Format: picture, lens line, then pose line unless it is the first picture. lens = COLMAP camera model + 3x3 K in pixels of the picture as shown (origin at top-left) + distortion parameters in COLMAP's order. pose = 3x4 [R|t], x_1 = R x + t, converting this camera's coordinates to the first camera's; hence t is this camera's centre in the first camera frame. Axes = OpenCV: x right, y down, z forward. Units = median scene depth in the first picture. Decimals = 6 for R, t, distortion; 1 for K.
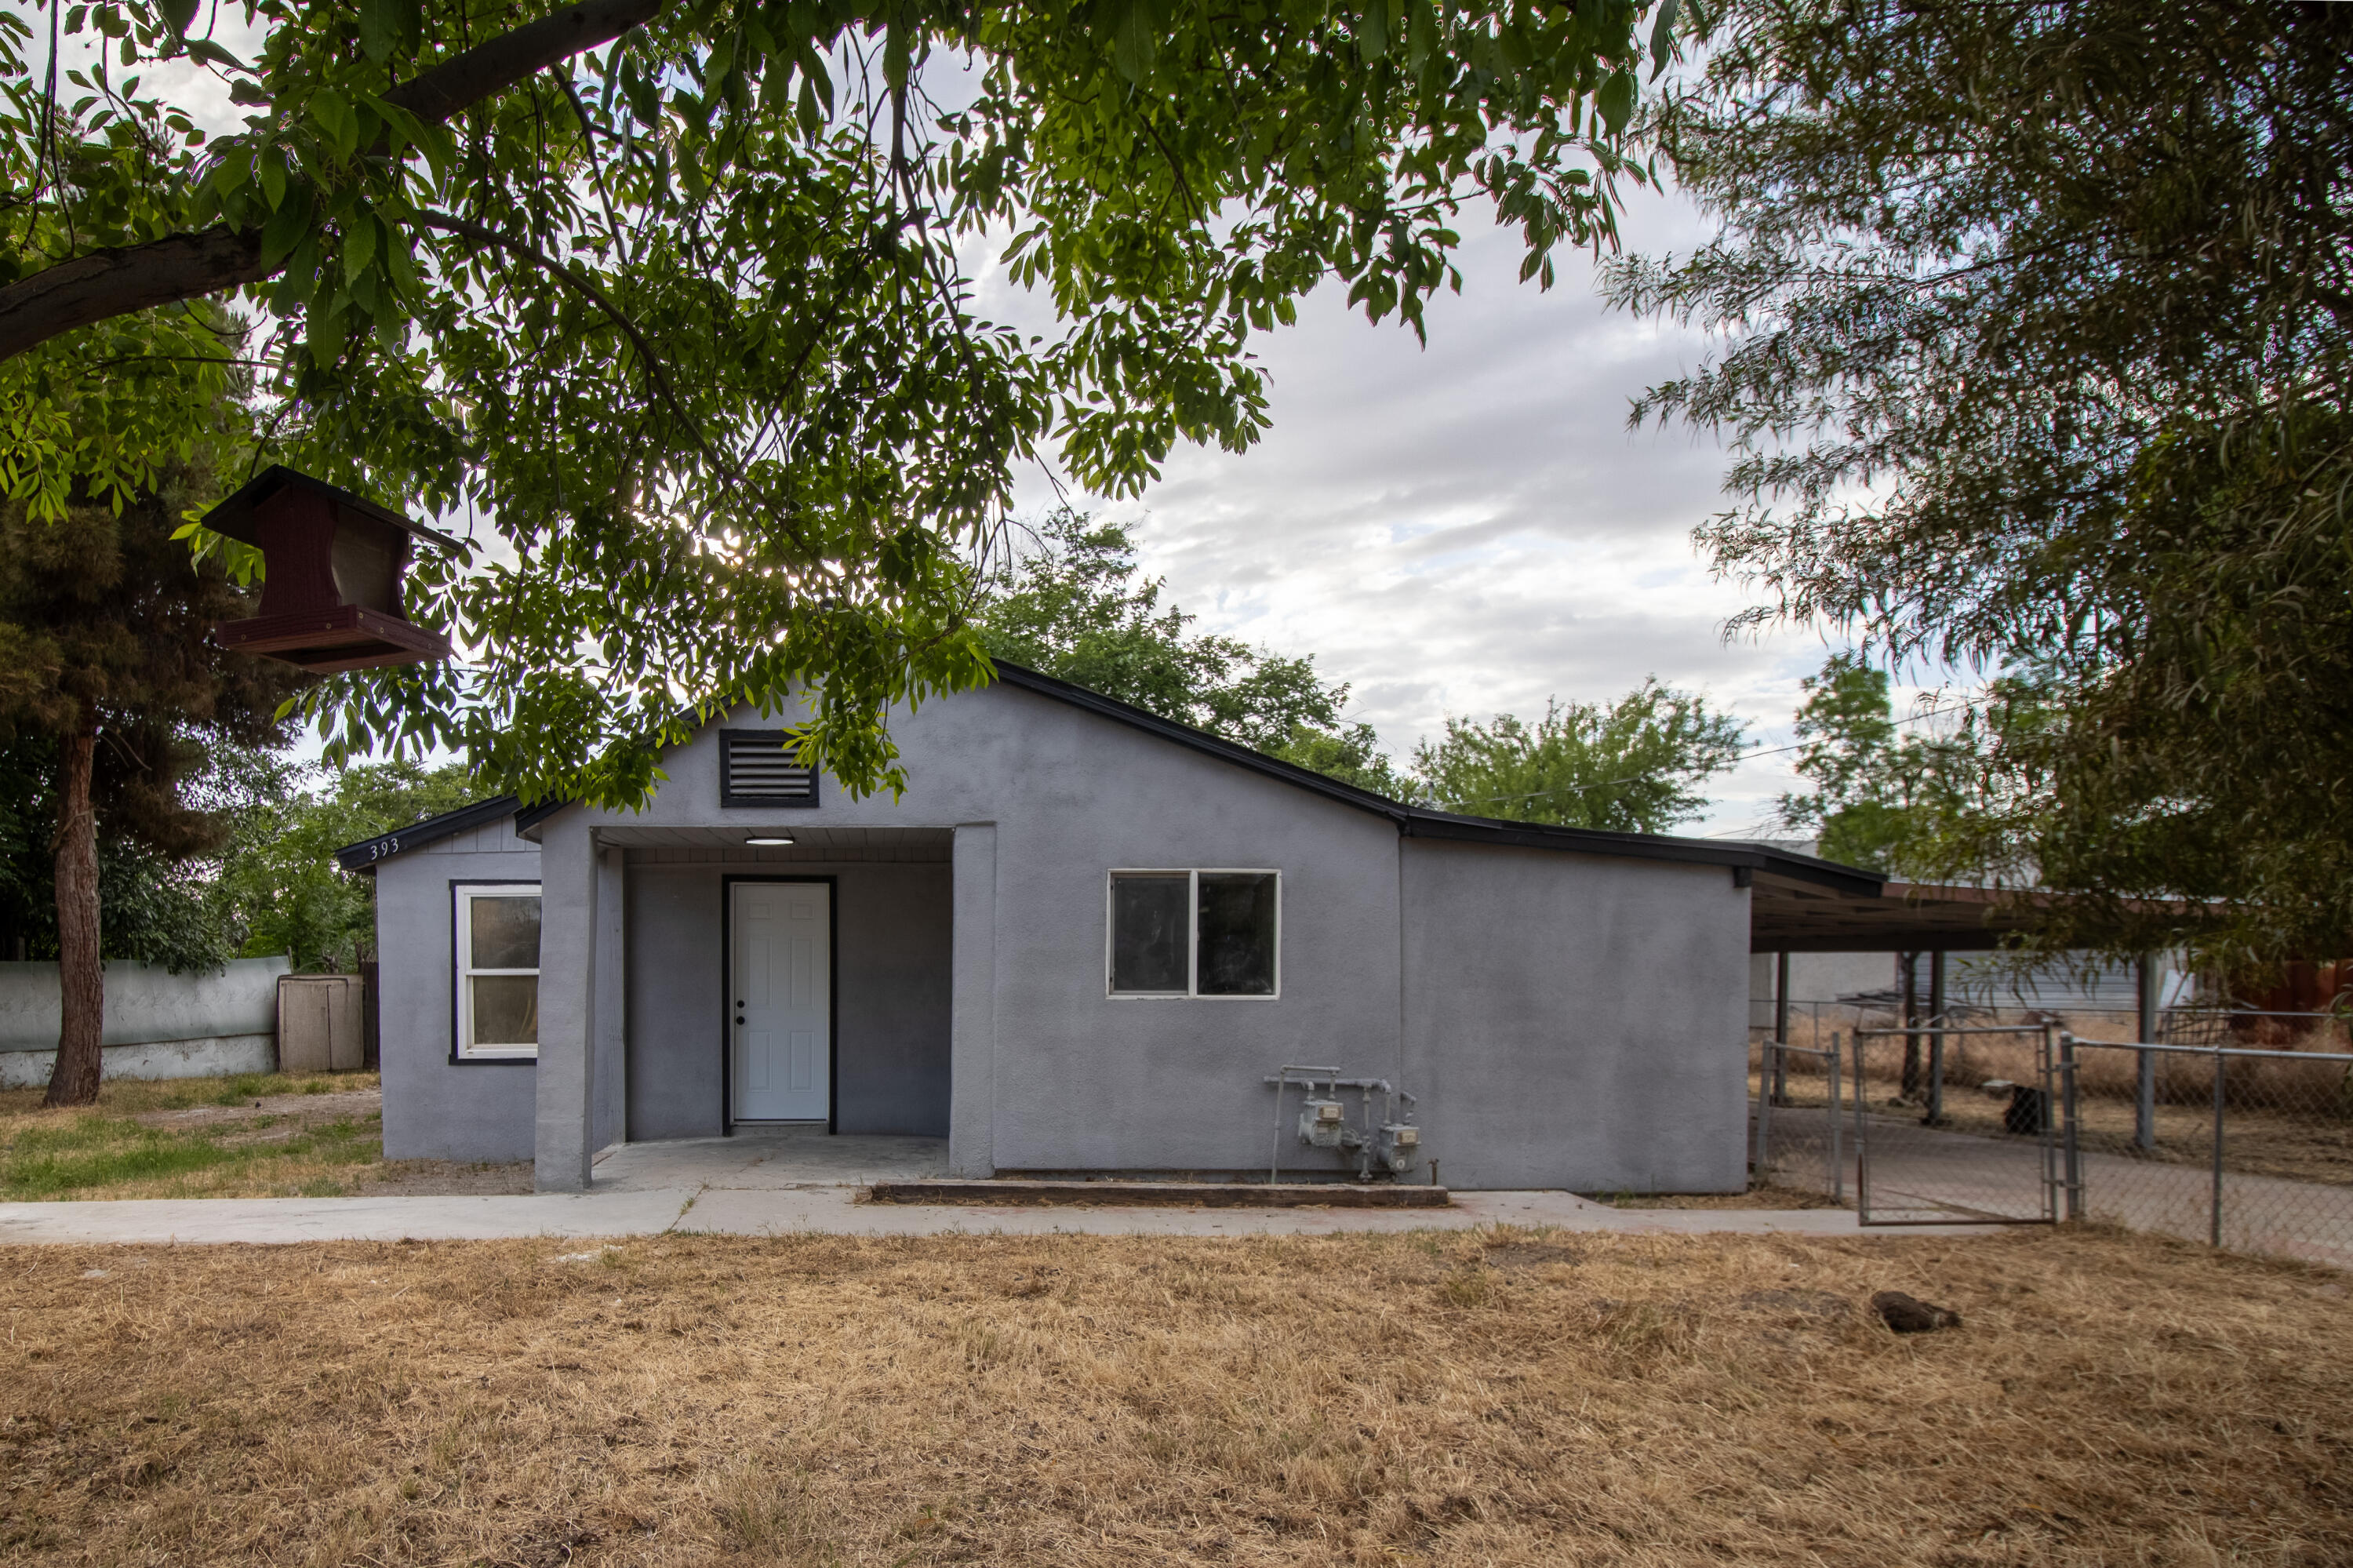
lens RADIAL K [[1350.9, 0, 923.0], [0, 1350.9, 971.0], [0, 0, 1]] dist [-0.002962, -0.003781]
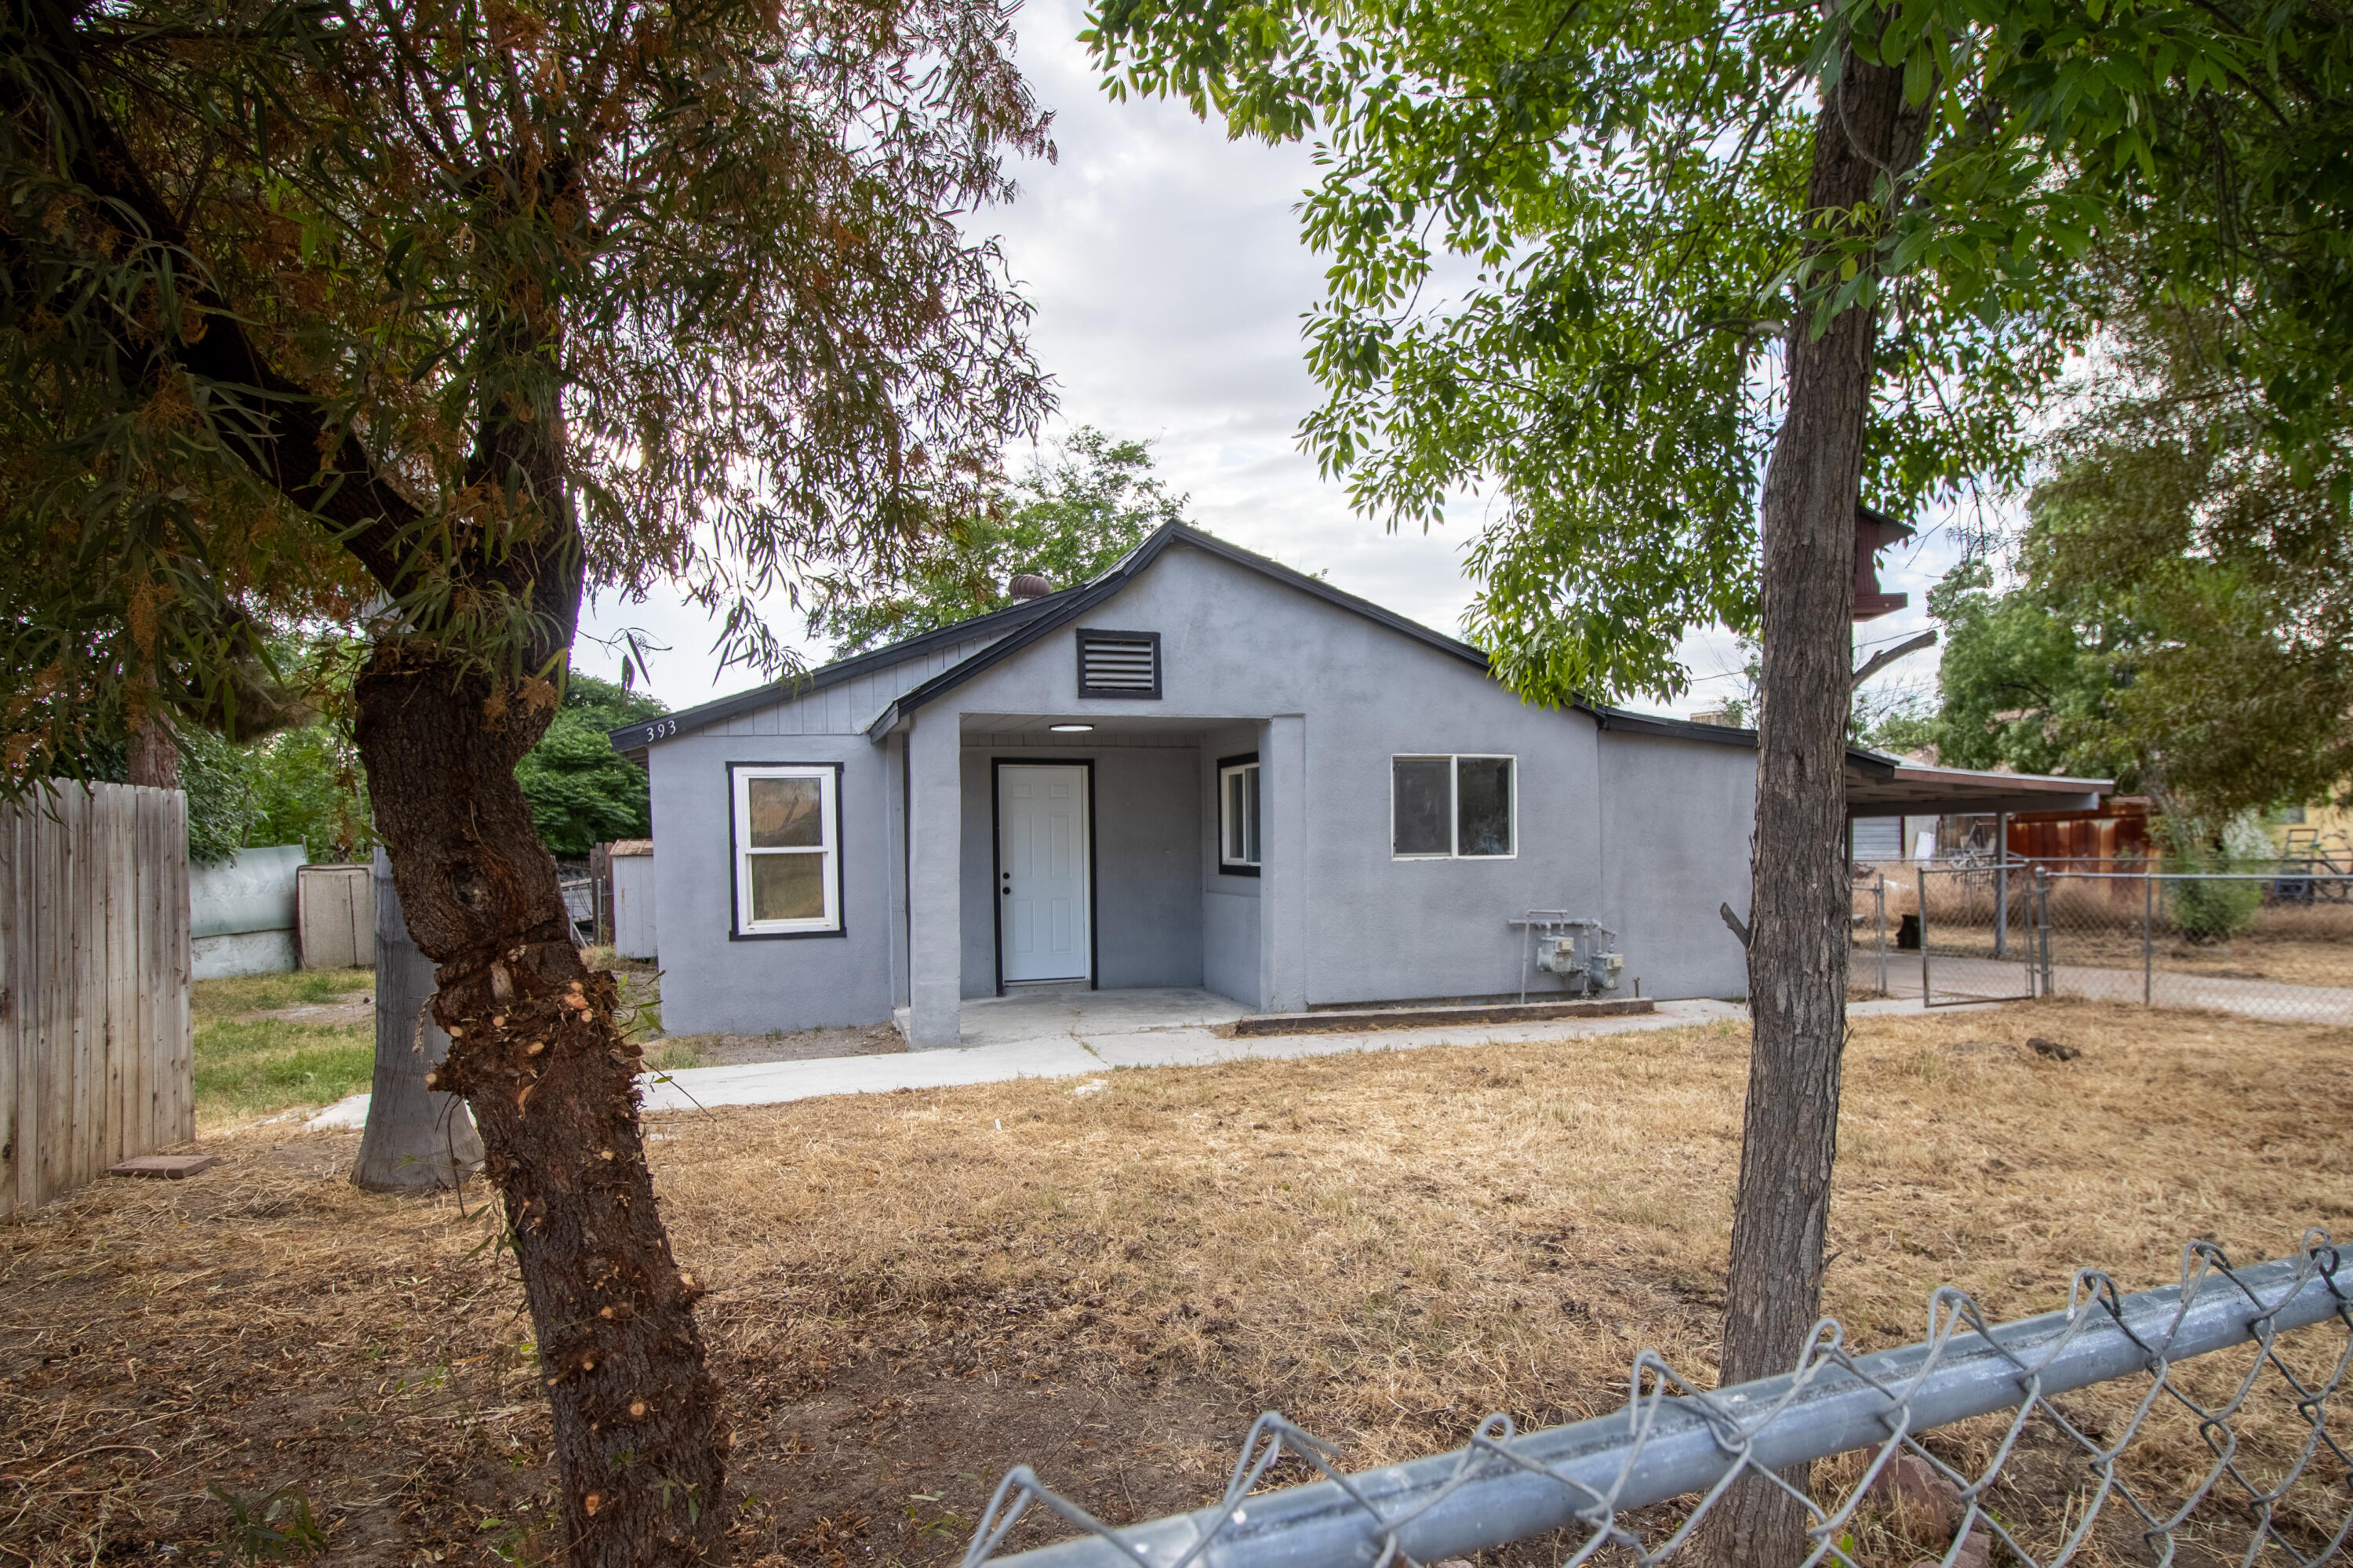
lens RADIAL K [[1269.4, 0, 1216.2], [0, 1269.4, 868.0], [0, 0, 1]] dist [-0.000842, 0.000317]
pose [[0.954604, -0.021379, 0.297109, -0.355887], [0.017599, 0.999727, 0.015391, 0.006839], [-0.297357, -0.009463, 0.954720, -0.047049]]
